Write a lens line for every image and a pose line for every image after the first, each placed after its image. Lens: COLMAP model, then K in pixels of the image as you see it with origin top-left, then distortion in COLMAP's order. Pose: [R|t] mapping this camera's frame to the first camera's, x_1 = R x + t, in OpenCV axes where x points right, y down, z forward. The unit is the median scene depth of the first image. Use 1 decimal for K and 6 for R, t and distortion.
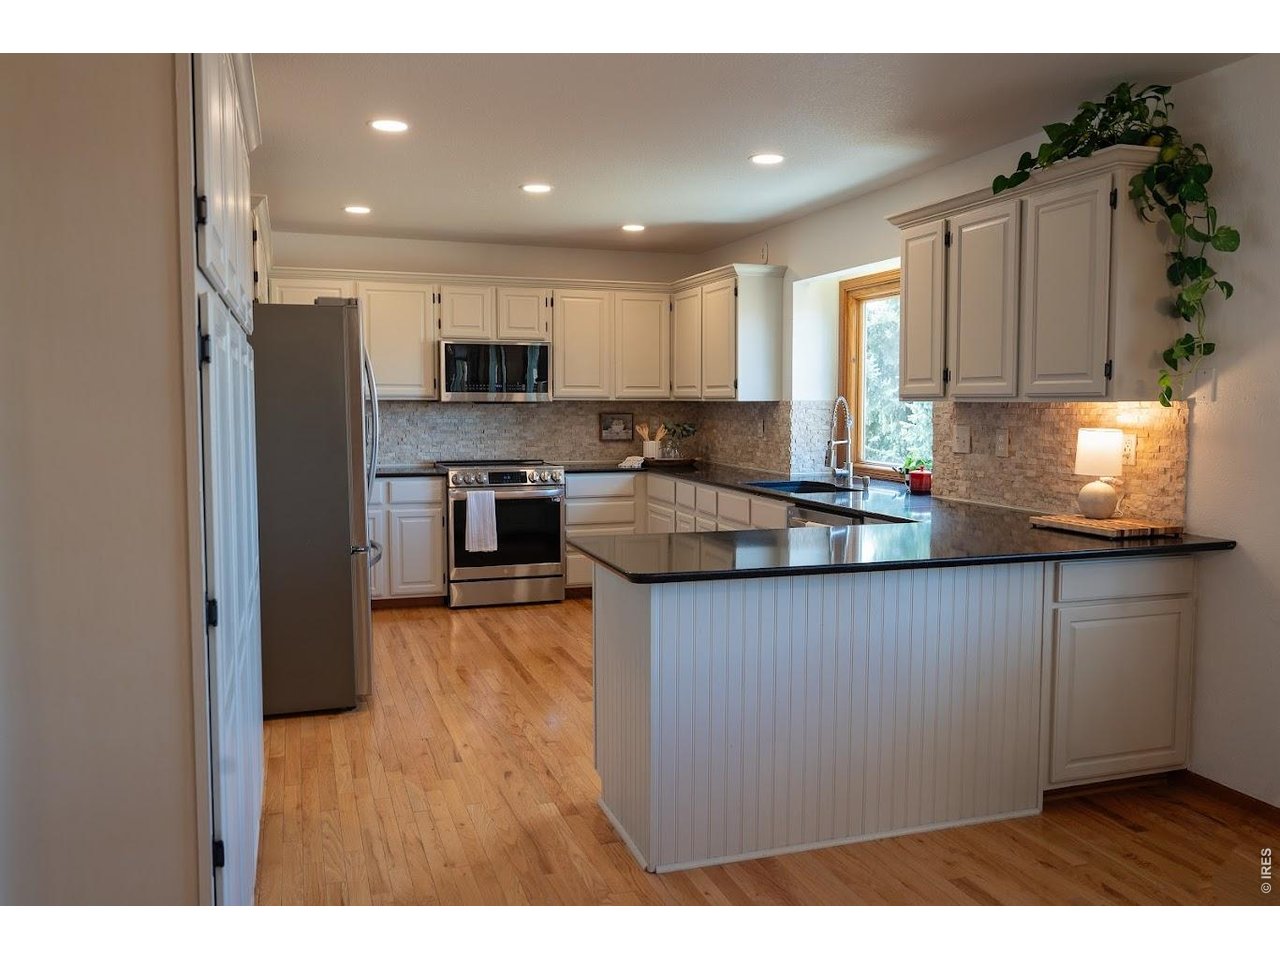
lens RADIAL K [[1021.7, 0, 640.0], [0, 1021.7, 480.0], [0, 0, 1]] dist [-0.000194, 0.002522]
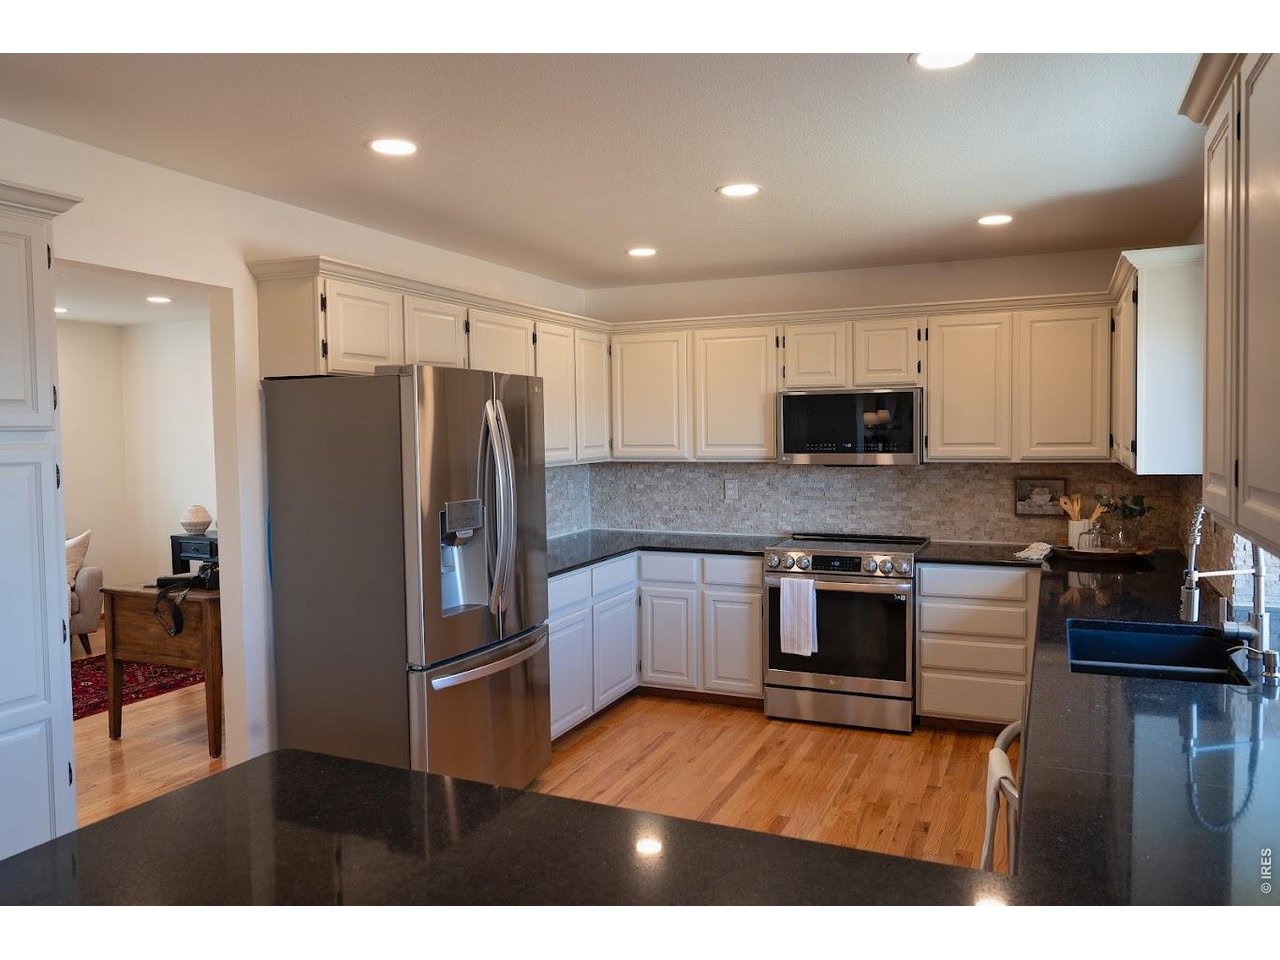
lens RADIAL K [[919.4, 0, 640.0], [0, 919.4, 480.0], [0, 0, 1]] dist [-0.007603, 0.001106]
pose [[0.738615, 0.022404, -0.673755, 0.227755], [-0.036903, 0.999293, -0.007226, -0.054457], [0.673116, 0.030201, 0.738920, 0.366592]]
